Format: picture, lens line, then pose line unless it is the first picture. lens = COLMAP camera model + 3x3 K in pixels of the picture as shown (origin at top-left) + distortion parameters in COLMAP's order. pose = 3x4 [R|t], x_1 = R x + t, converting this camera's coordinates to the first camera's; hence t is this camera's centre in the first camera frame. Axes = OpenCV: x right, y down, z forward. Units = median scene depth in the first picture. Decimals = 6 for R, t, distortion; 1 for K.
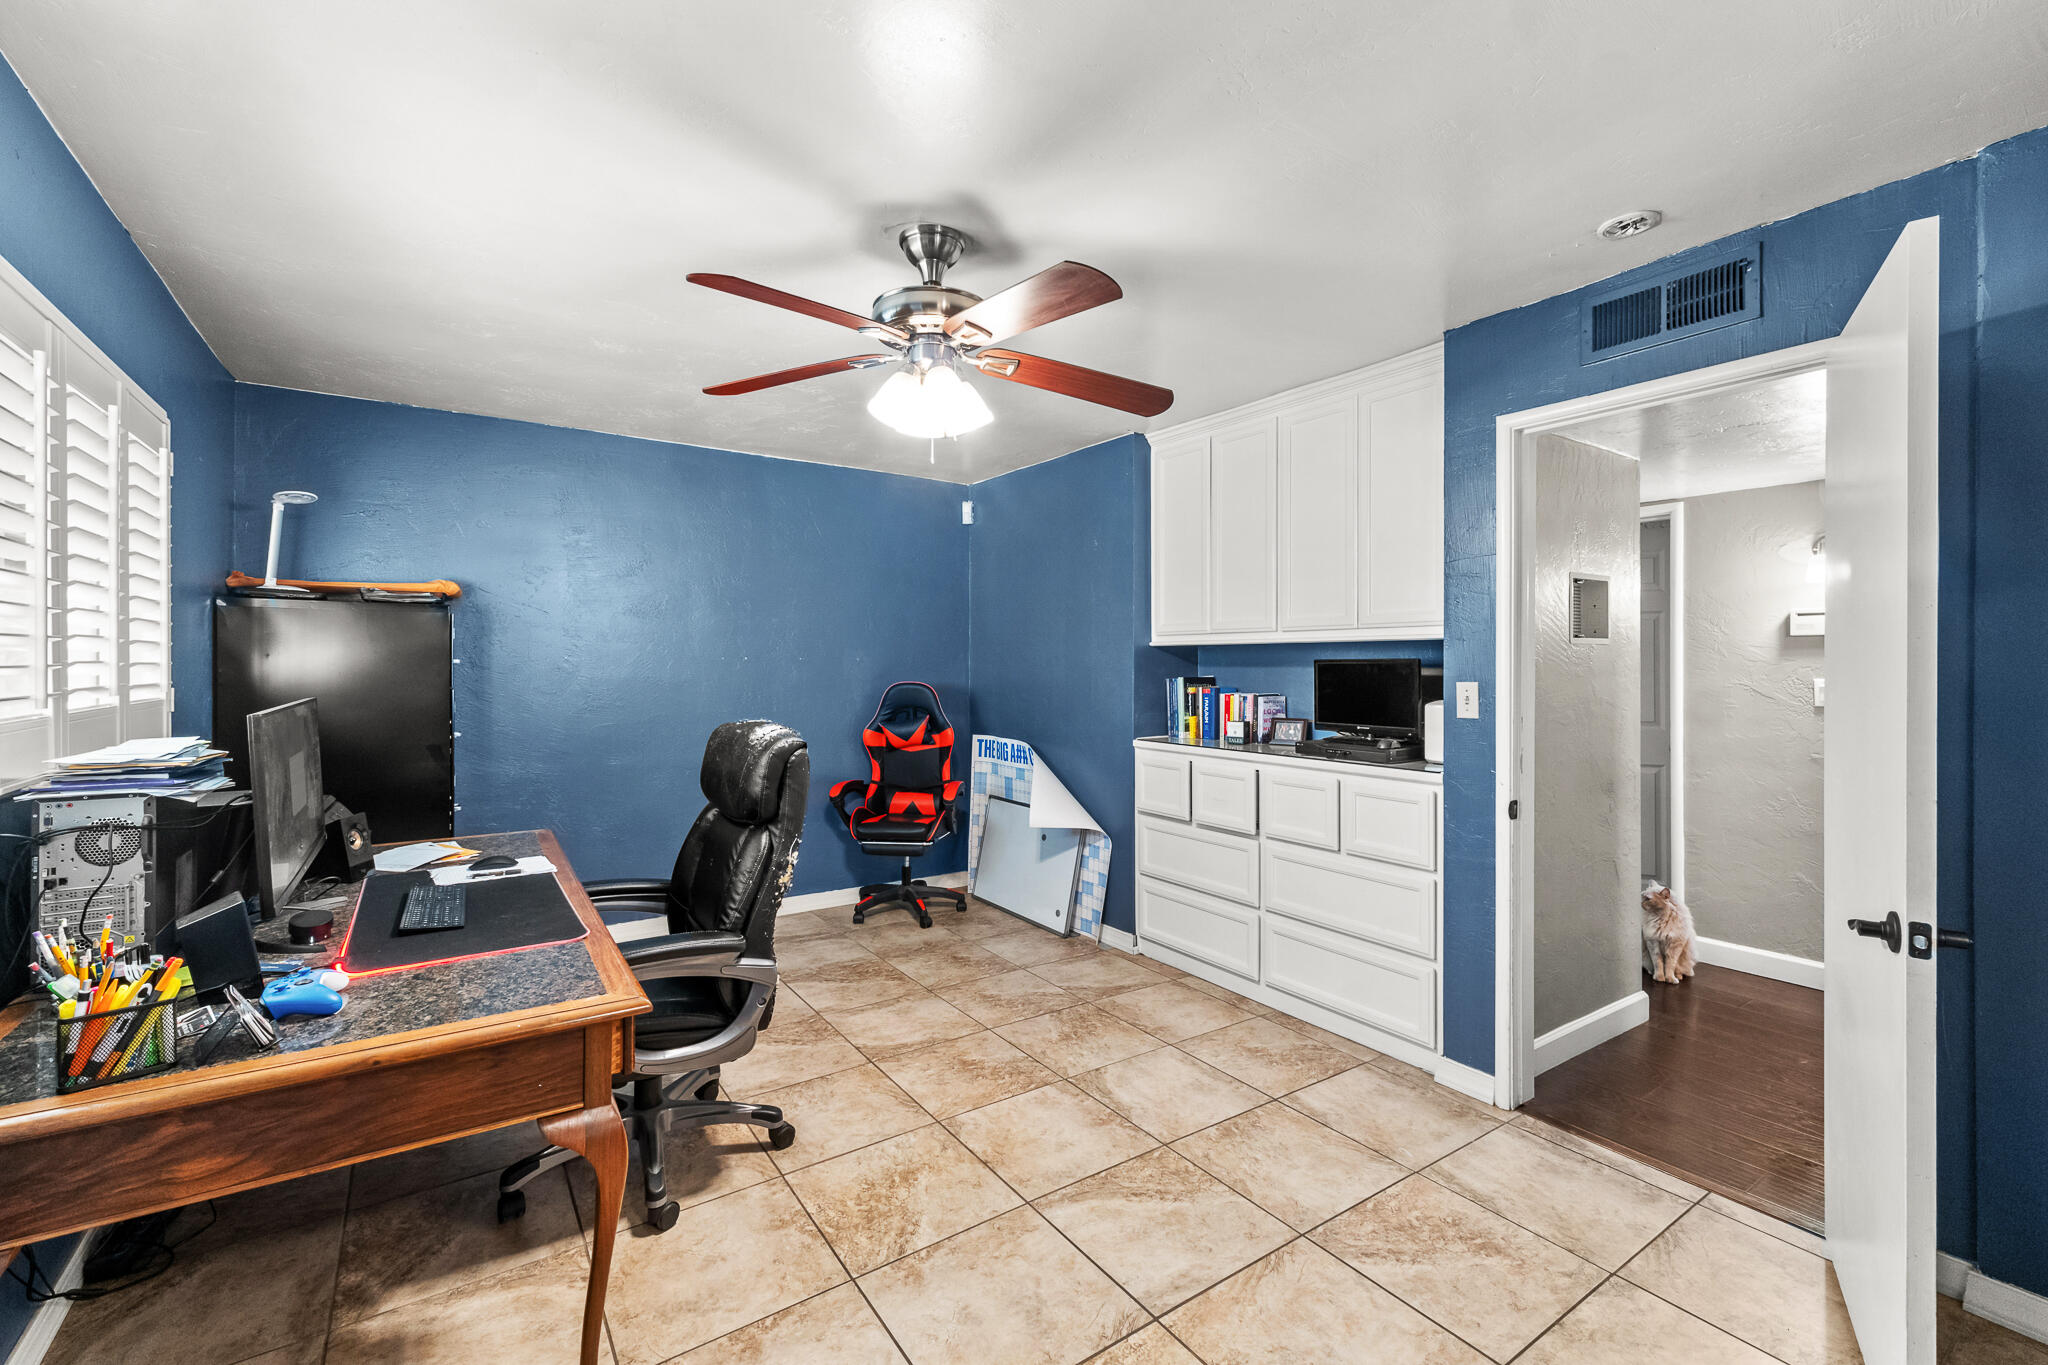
lens RADIAL K [[873.8, 0, 1023.2], [0, 873.8, 670.1], [0, 0, 1]] dist [0.010349, -0.000597]
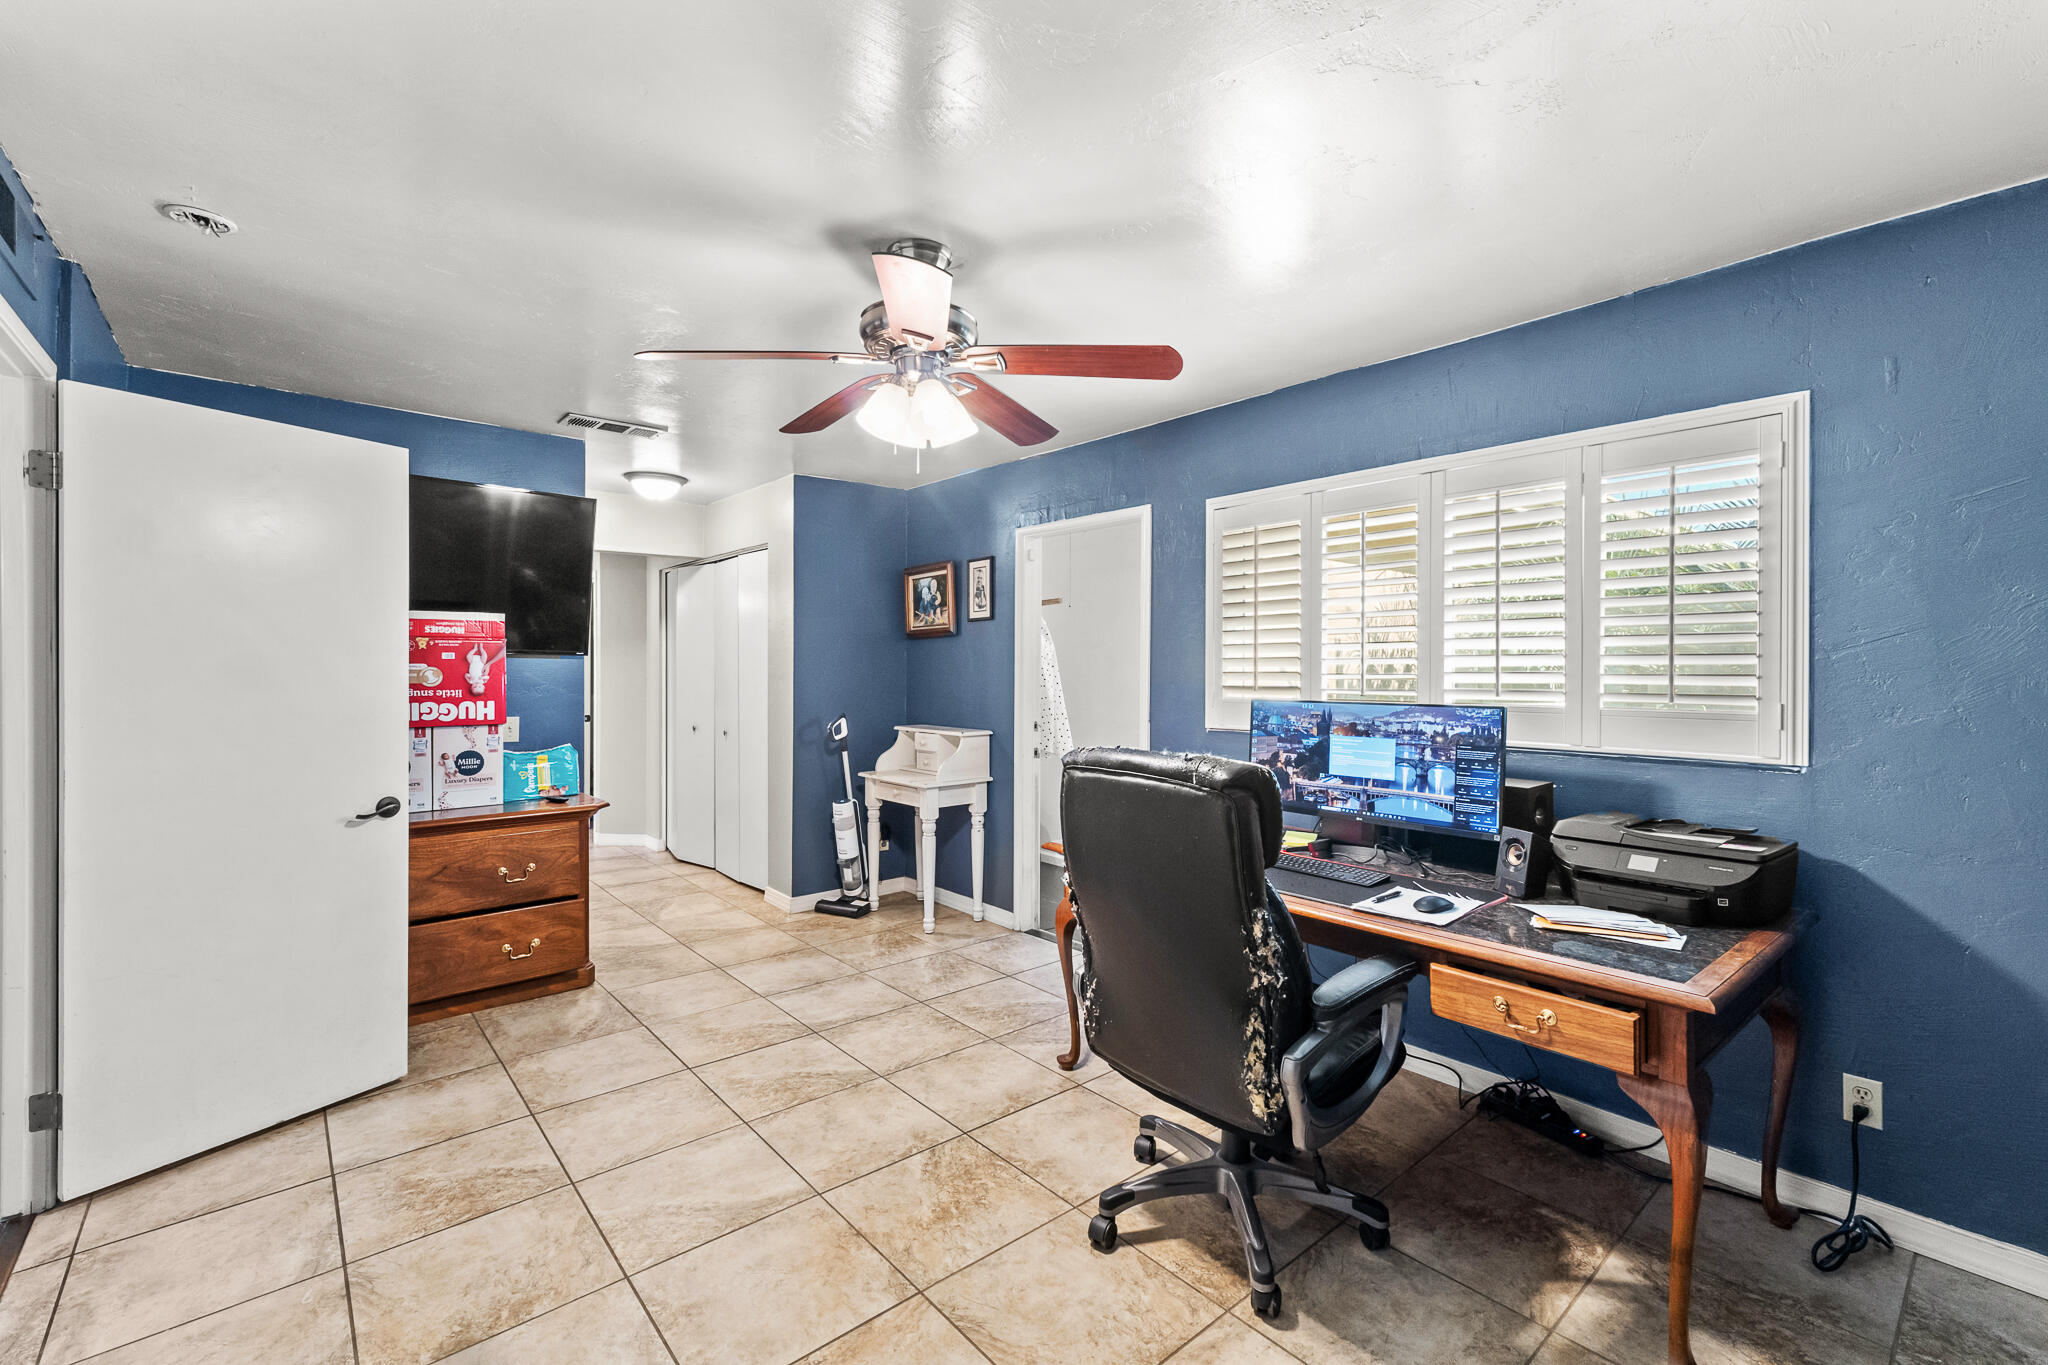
lens RADIAL K [[873.8, 0, 1026.1], [0, 873.8, 669.5], [0, 0, 1]] dist [0.010349, -0.000597]
pose [[-0.993805, -0.005924, -0.110978, -0.116622], [-0.007241, 0.999908, 0.011462, -0.021226], [0.110900, 0.012195, -0.993757, 2.017998]]
